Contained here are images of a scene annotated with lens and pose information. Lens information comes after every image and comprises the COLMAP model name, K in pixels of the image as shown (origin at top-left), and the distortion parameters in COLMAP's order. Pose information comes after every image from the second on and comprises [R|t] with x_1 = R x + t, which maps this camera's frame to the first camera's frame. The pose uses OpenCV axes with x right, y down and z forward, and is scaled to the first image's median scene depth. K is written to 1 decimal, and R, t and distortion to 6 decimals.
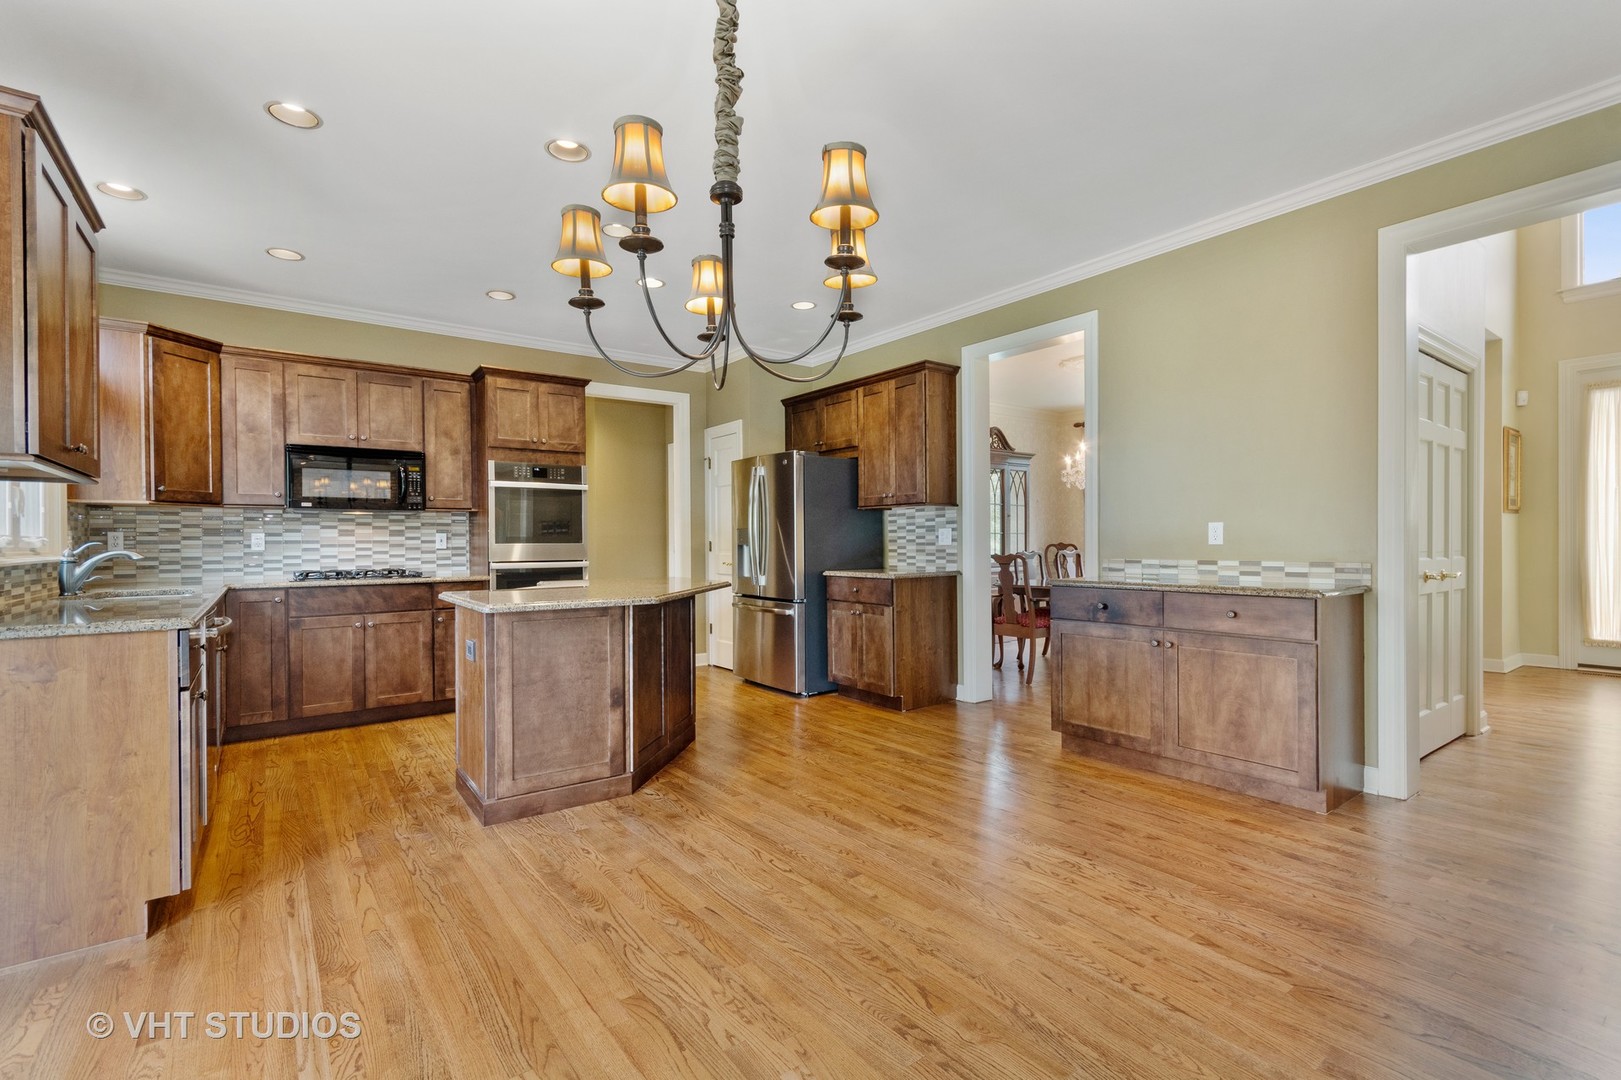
lens RADIAL K [[725.6, 0, 832.8], [0, 725.6, 542.8], [0, 0, 1]] dist [0.000447, 0.000943]
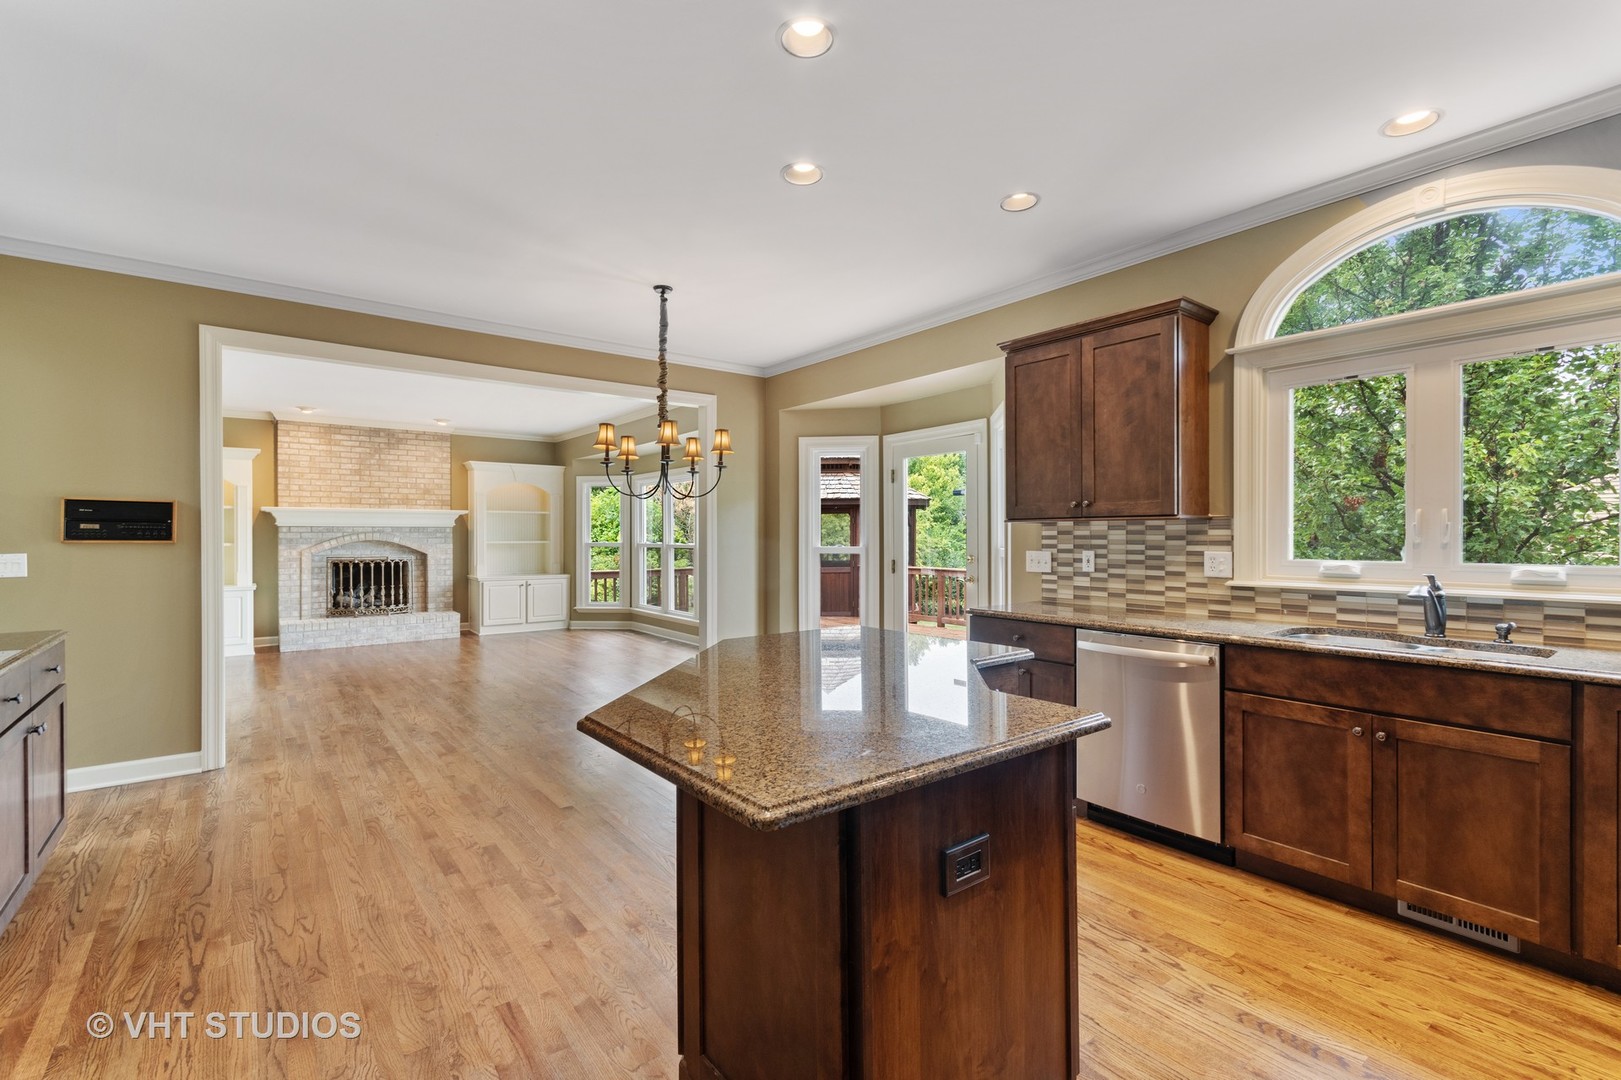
lens RADIAL K [[725.6, 0, 808.0], [0, 725.6, 535.0], [0, 0, 1]] dist [0.000447, 0.000943]
pose [[-0.999931, 0.011070, 0.003960, -0.250368], [0.011069, 0.999939, -0.000344, -0.037381], [-0.003963, -0.000300, -0.999992, 1.339364]]
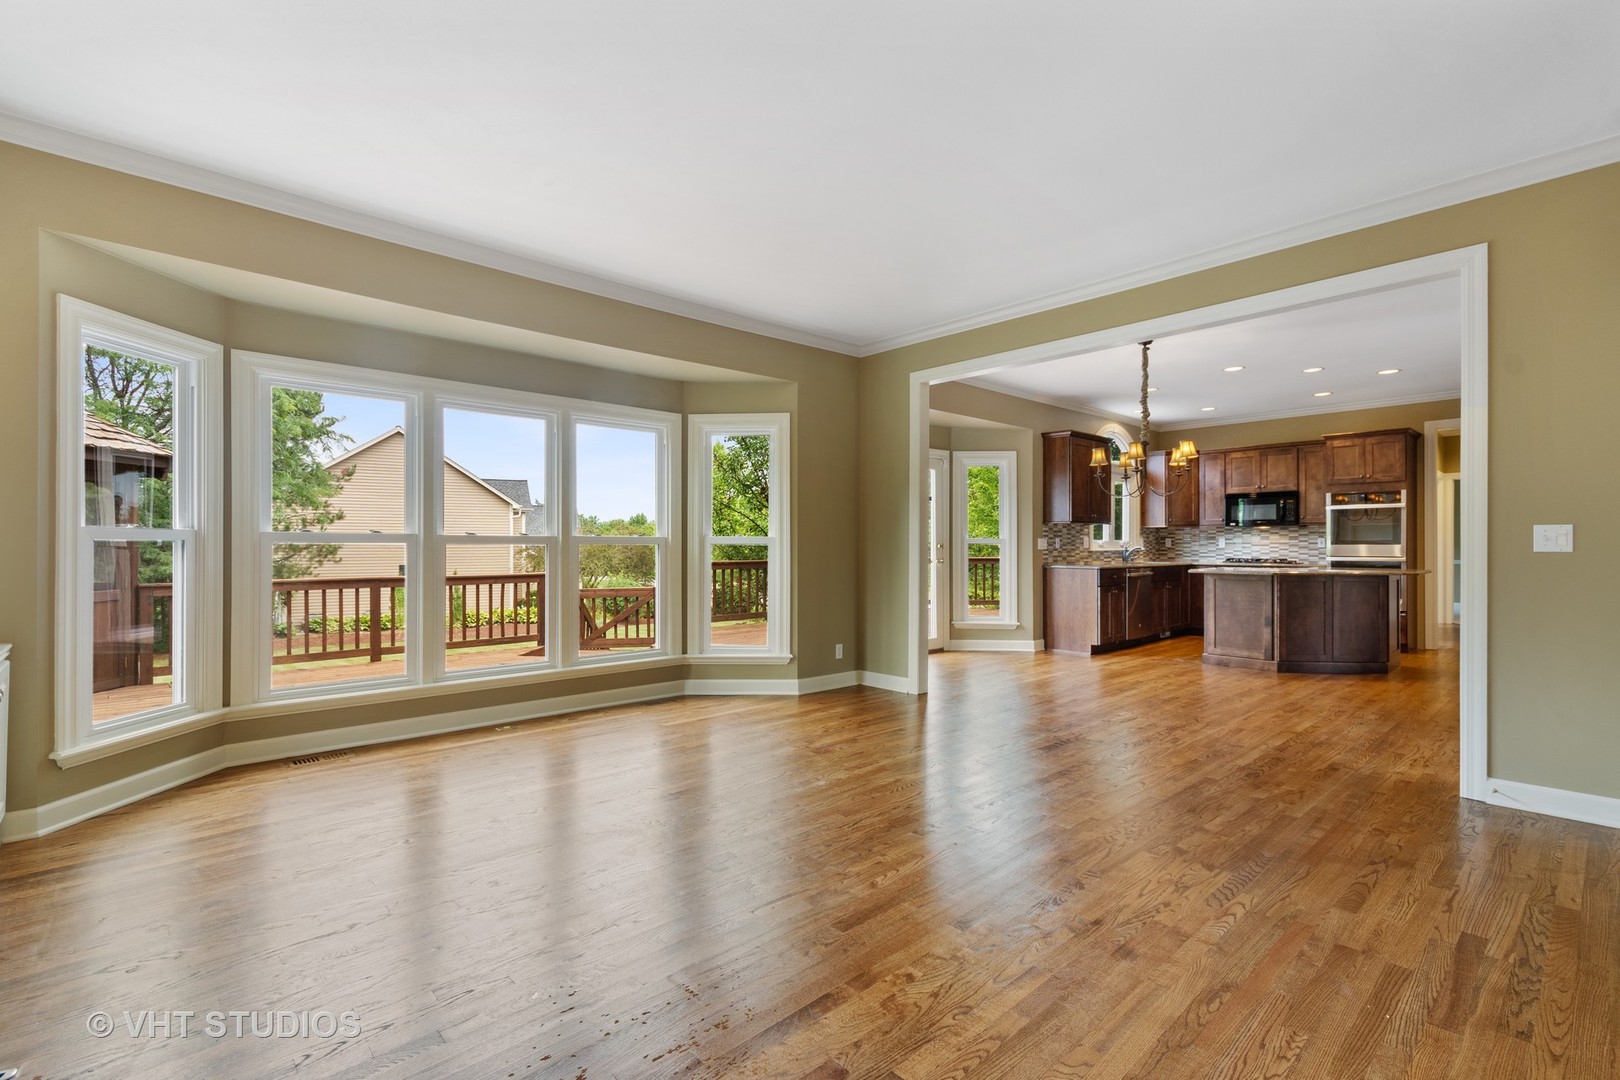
lens RADIAL K [[725.1, 0, 799.0], [0, 725.1, 544.9], [0, 0, 1]] dist [0.000447, 0.000943]
pose [[0.069849, 0.006479, -0.997537, 1.192294], [-0.000467, 0.999979, 0.006462, -0.009230], [0.997557, 0.000015, 0.069851, -0.323804]]
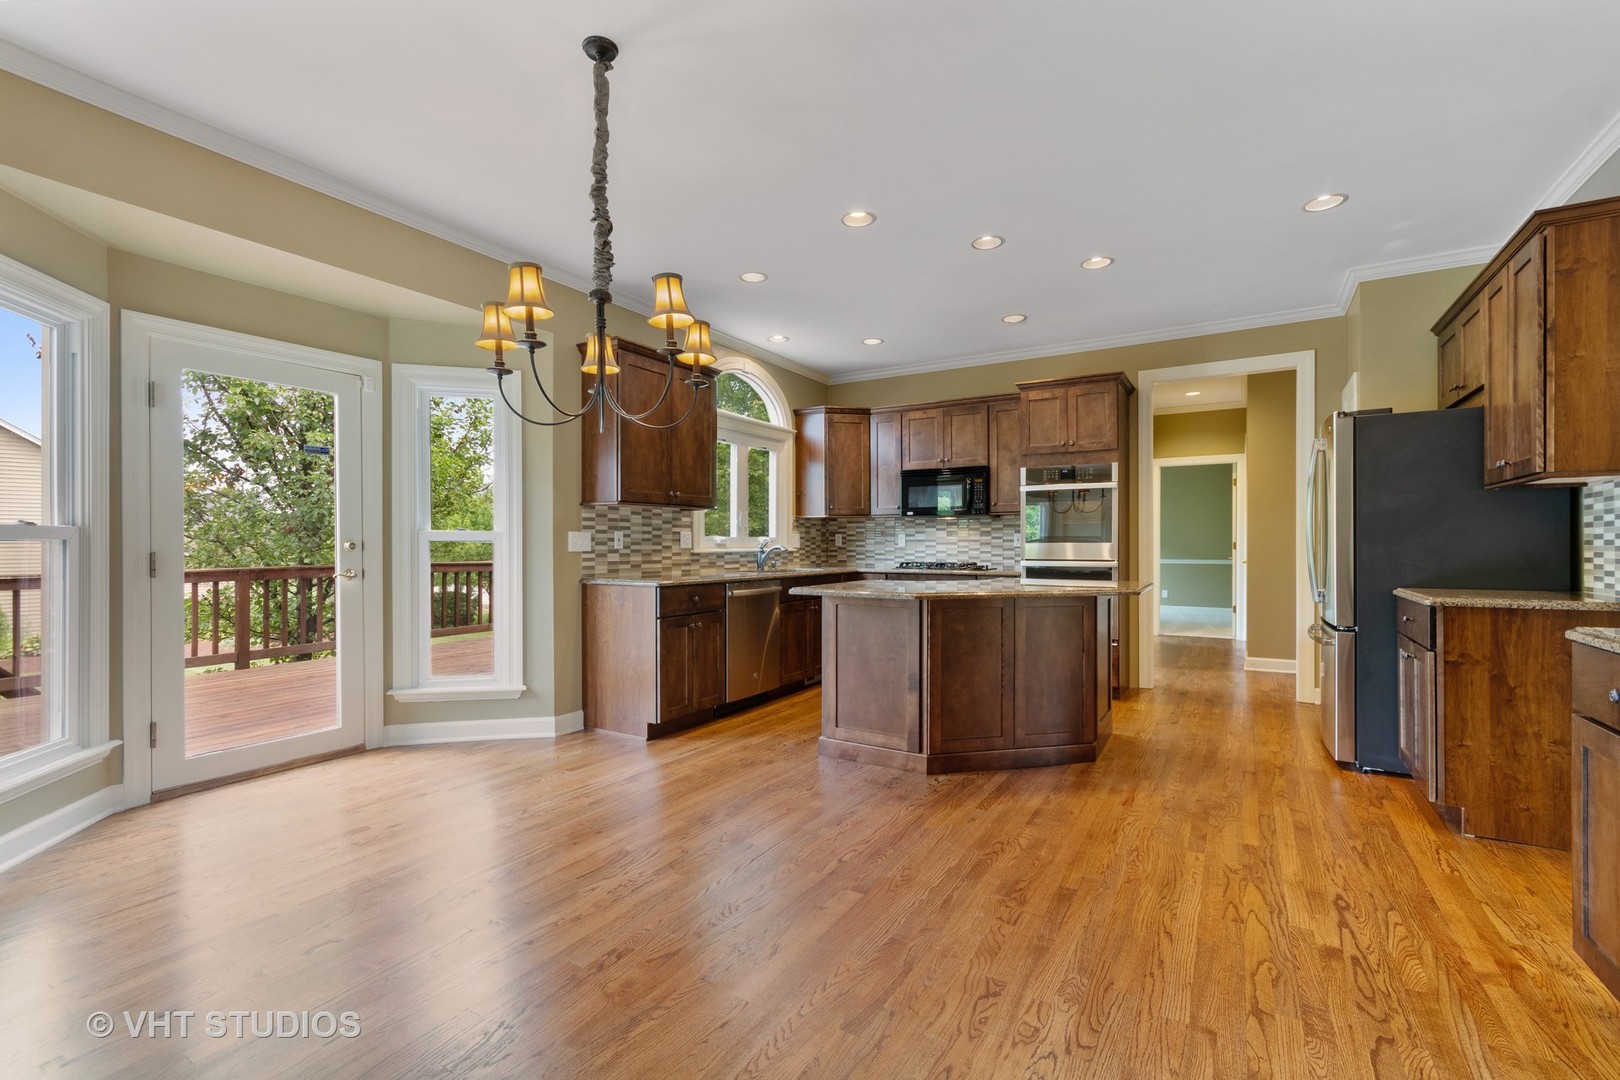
lens RADIAL K [[725.1, 0, 801.6], [0, 725.1, 543.2], [0, 0, 1]] dist [0.000447, 0.000943]
pose [[0.357476, 0.007428, -0.933893, 0.499163], [-0.002976, 0.999972, 0.006815, -0.005387], [0.933918, 0.000343, 0.357488, 0.325538]]
